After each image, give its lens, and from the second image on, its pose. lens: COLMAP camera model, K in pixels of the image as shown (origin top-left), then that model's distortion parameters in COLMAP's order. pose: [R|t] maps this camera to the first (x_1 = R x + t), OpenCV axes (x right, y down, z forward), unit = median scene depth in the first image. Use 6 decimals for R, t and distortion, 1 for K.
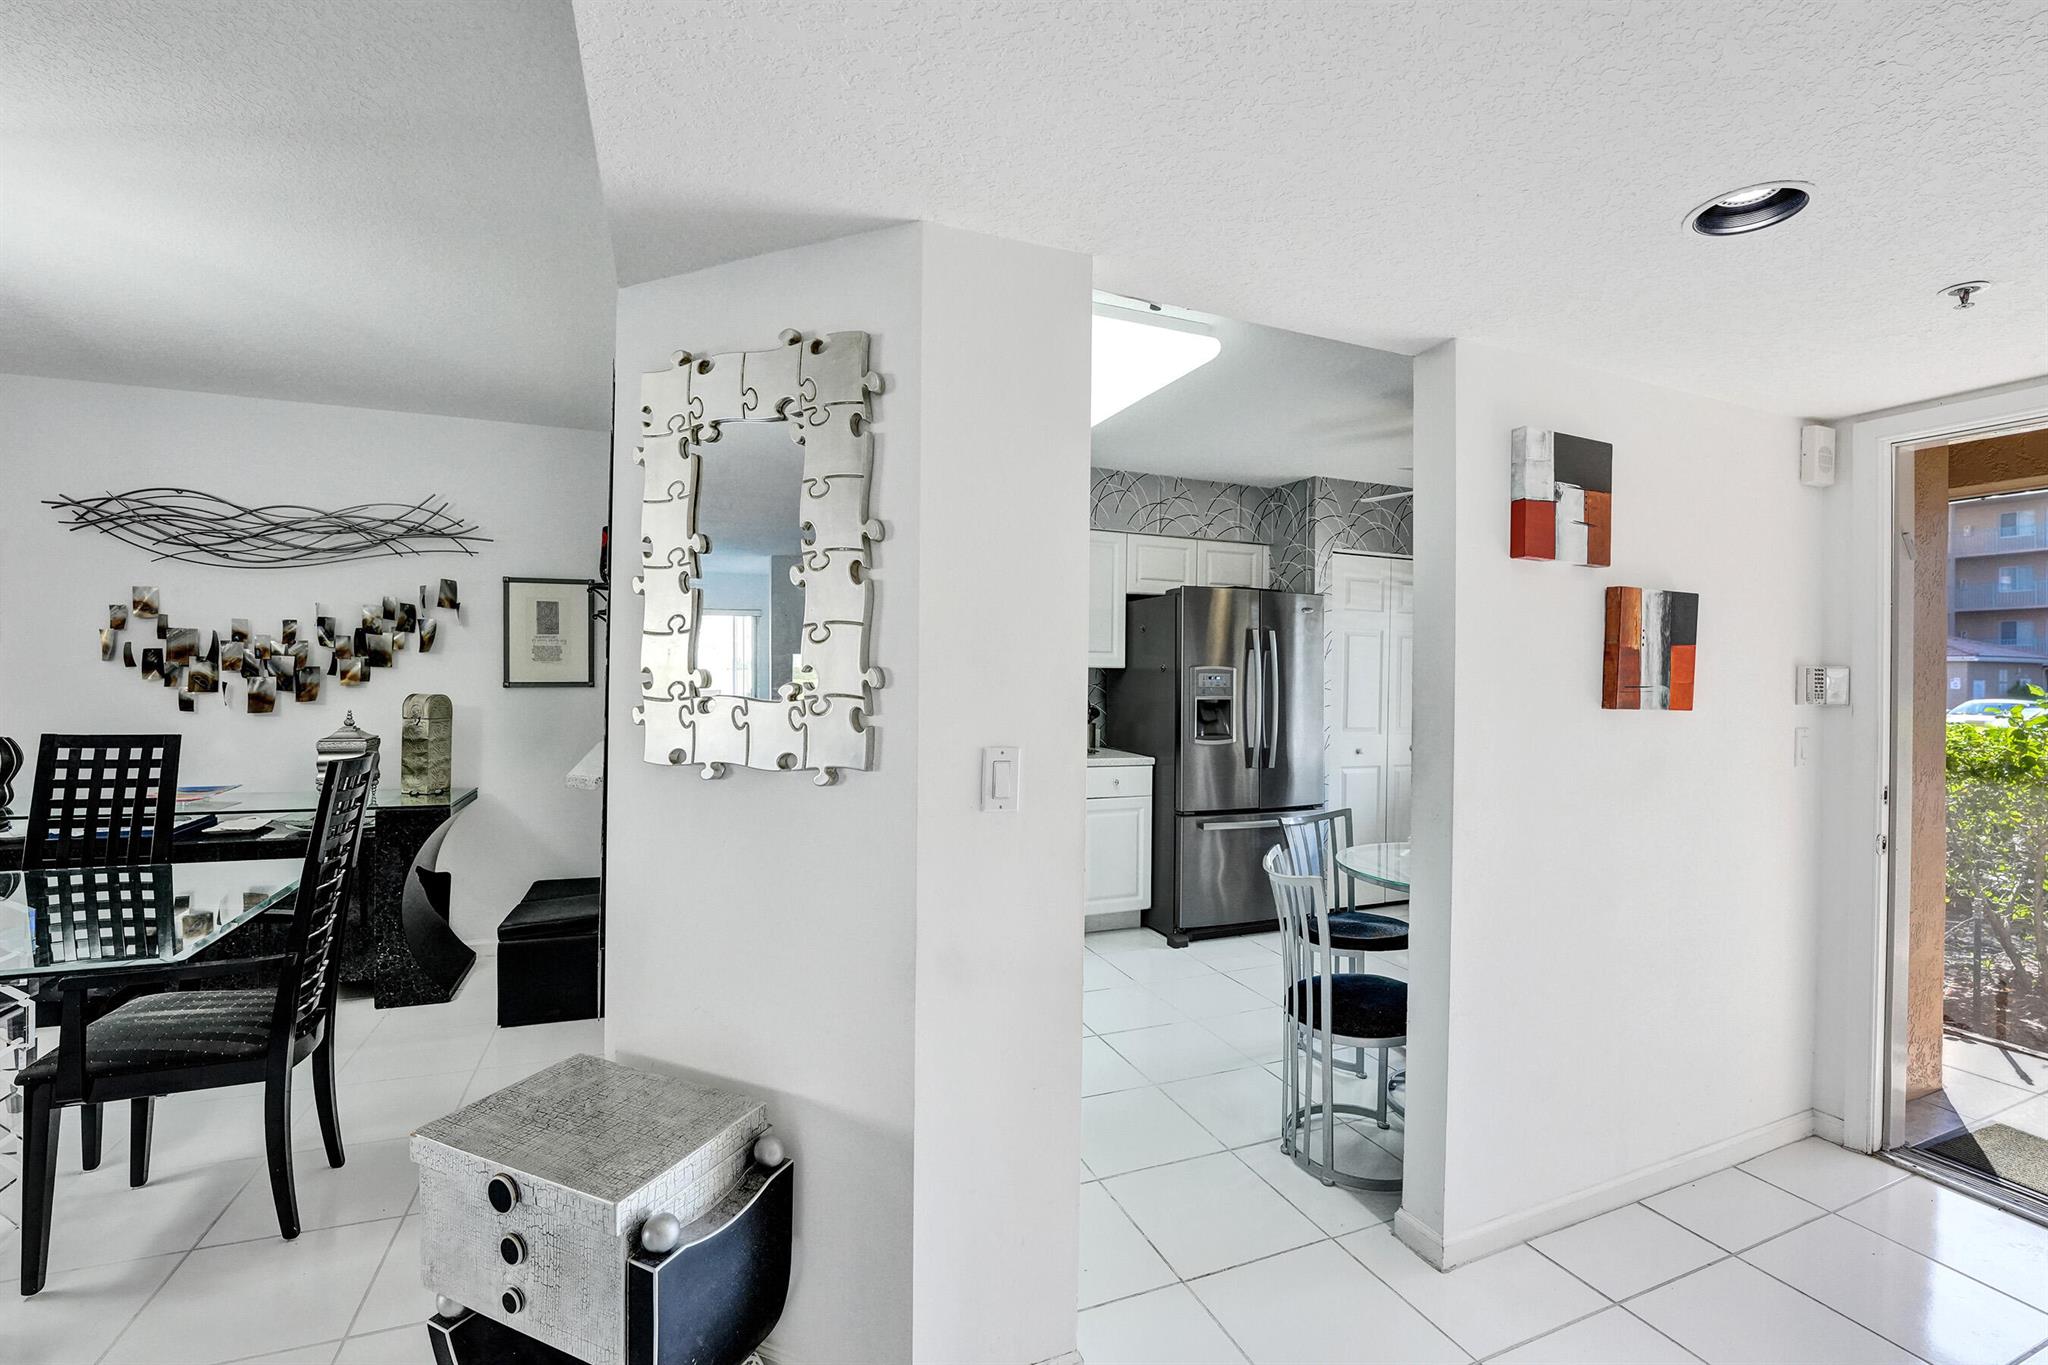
lens RADIAL K [[844.6, 0, 1024.0], [0, 844.6, 682.5], [0, 0, 1]] dist [-0.018280, 0.000373]
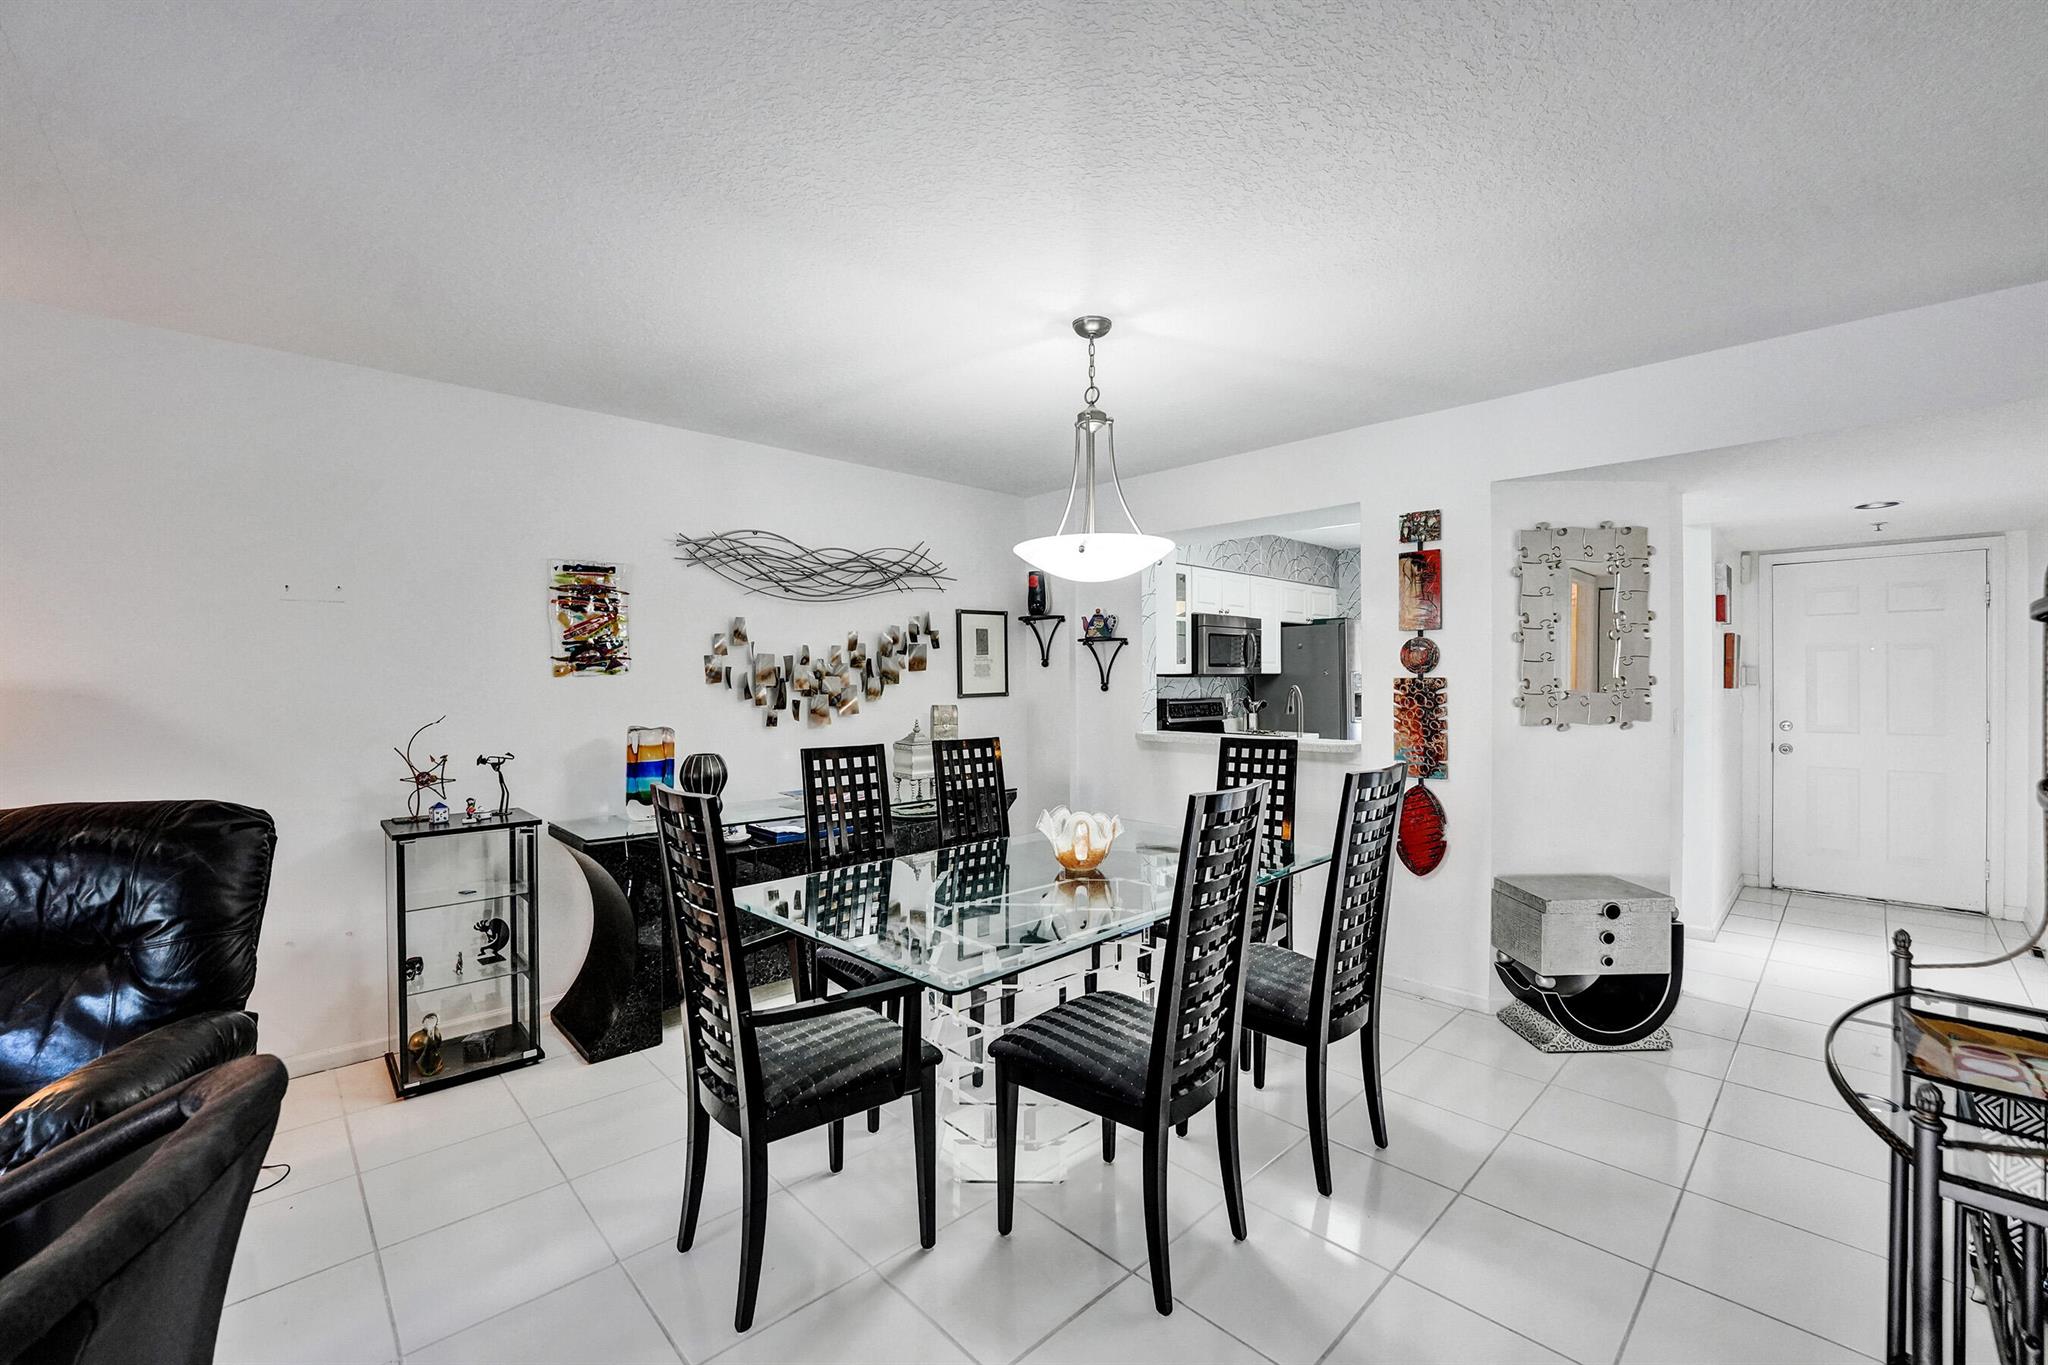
lens RADIAL K [[830.3, 0, 1024.0], [0, 830.3, 682.5], [0, 0, 1]] dist [-0.001220, 0.000029]
pose [[0.928503, -0.013701, 0.371071, -0.899033], [0.007900, 0.999822, 0.017150, -0.035112], [-0.371240, -0.012992, 0.928446, -0.153566]]
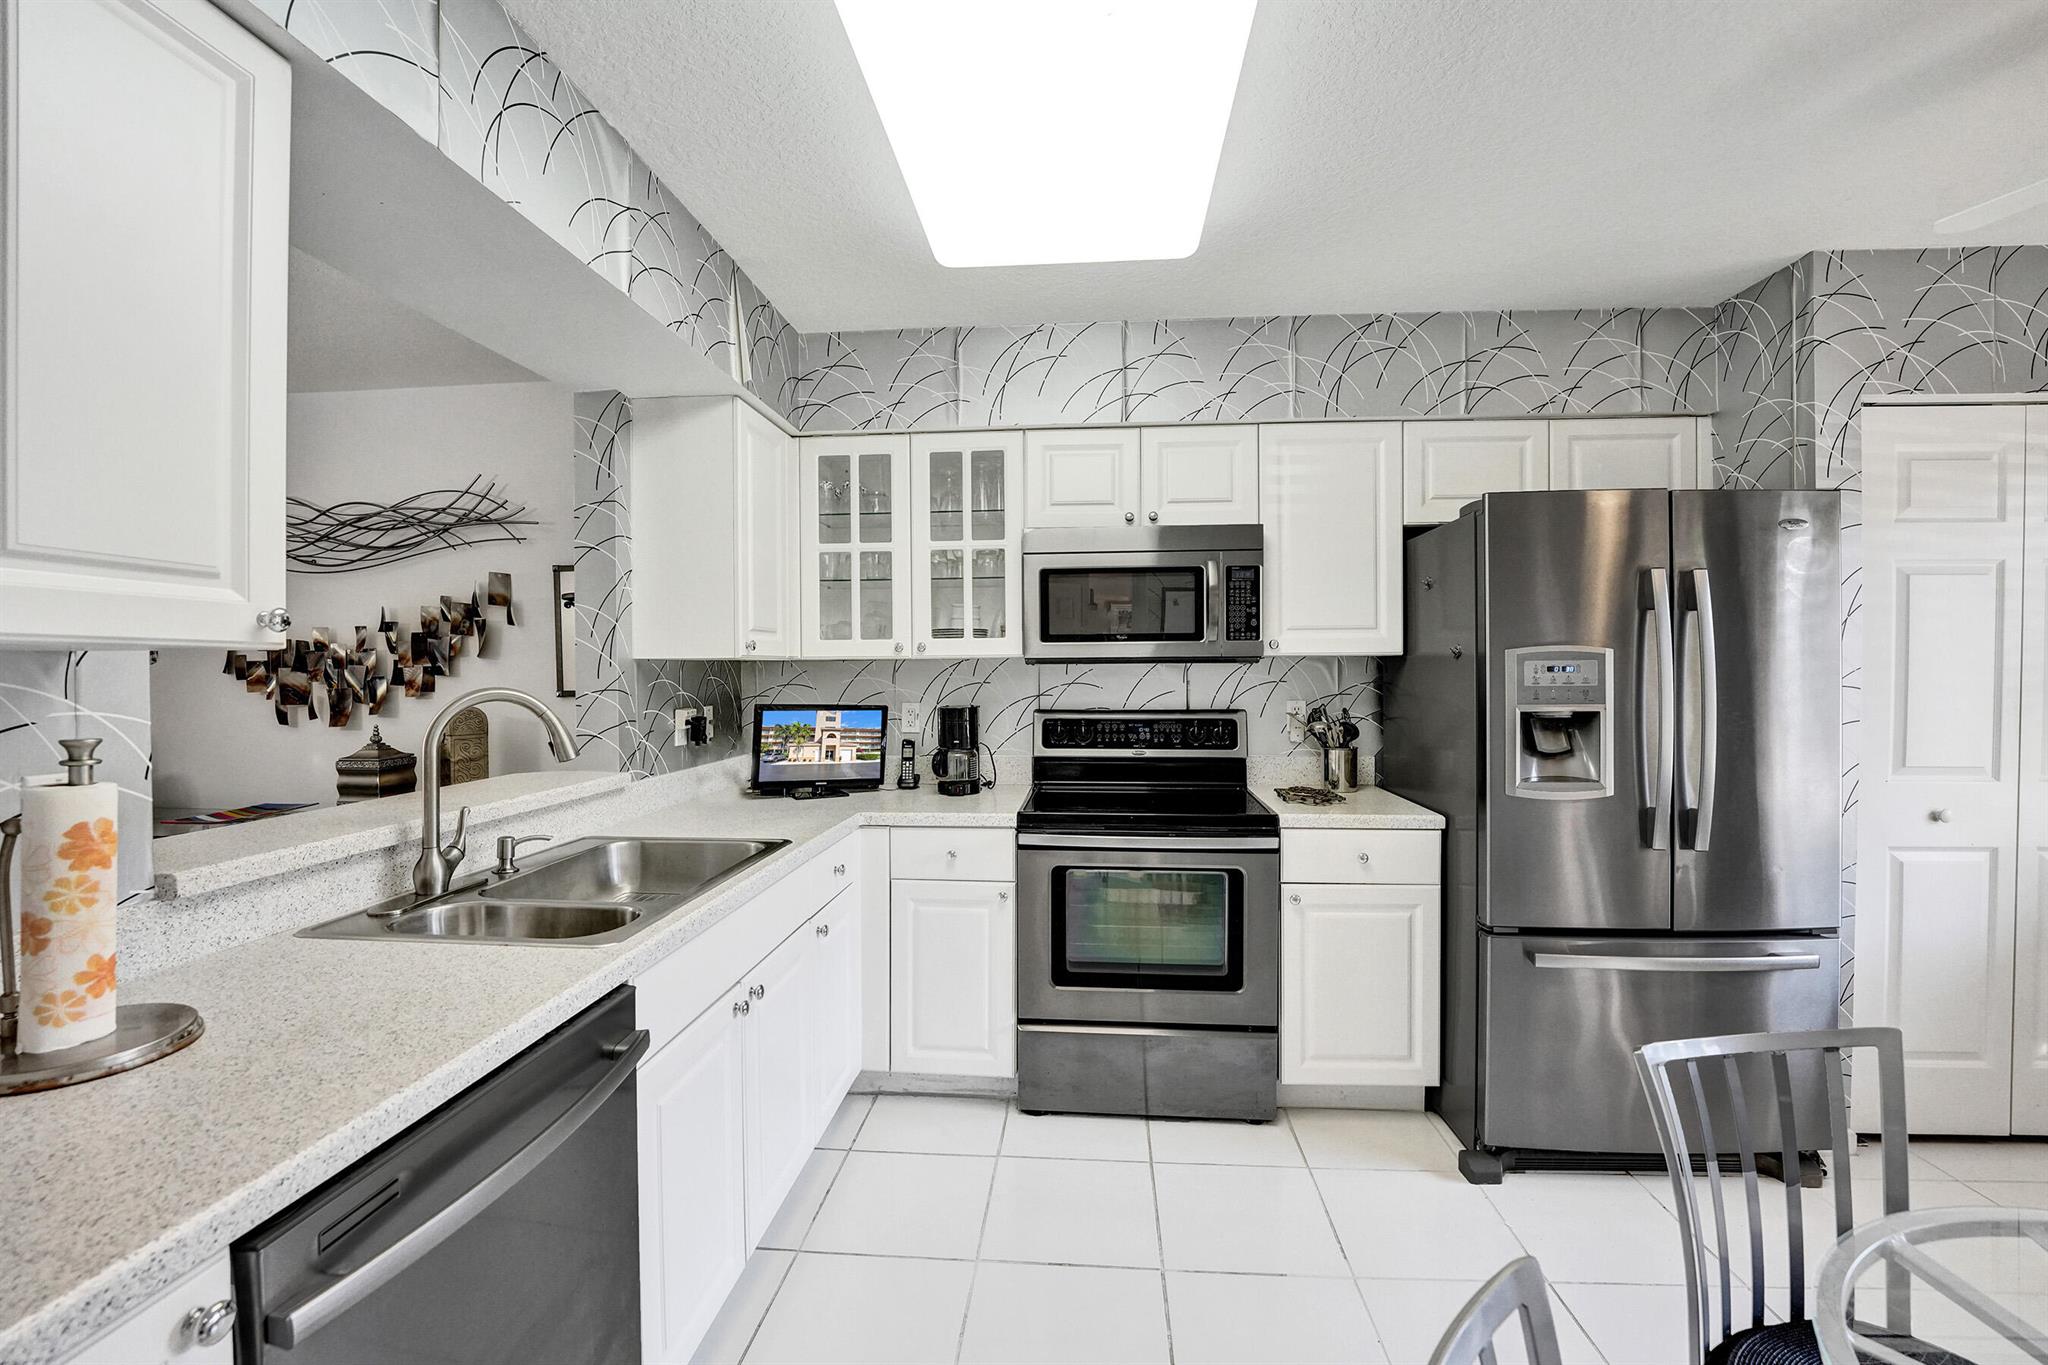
lens RADIAL K [[862.0, 0, 1024.0], [0, 862.0, 682.5], [0, 0, 1]] dist [-0.022414, 0.000851]
pose [[0.898873, -0.010948, -0.438073, 0.162425], [0.016200, 0.999835, 0.008252, -0.007422], [0.437910, -0.014514, 0.898902, 0.397821]]
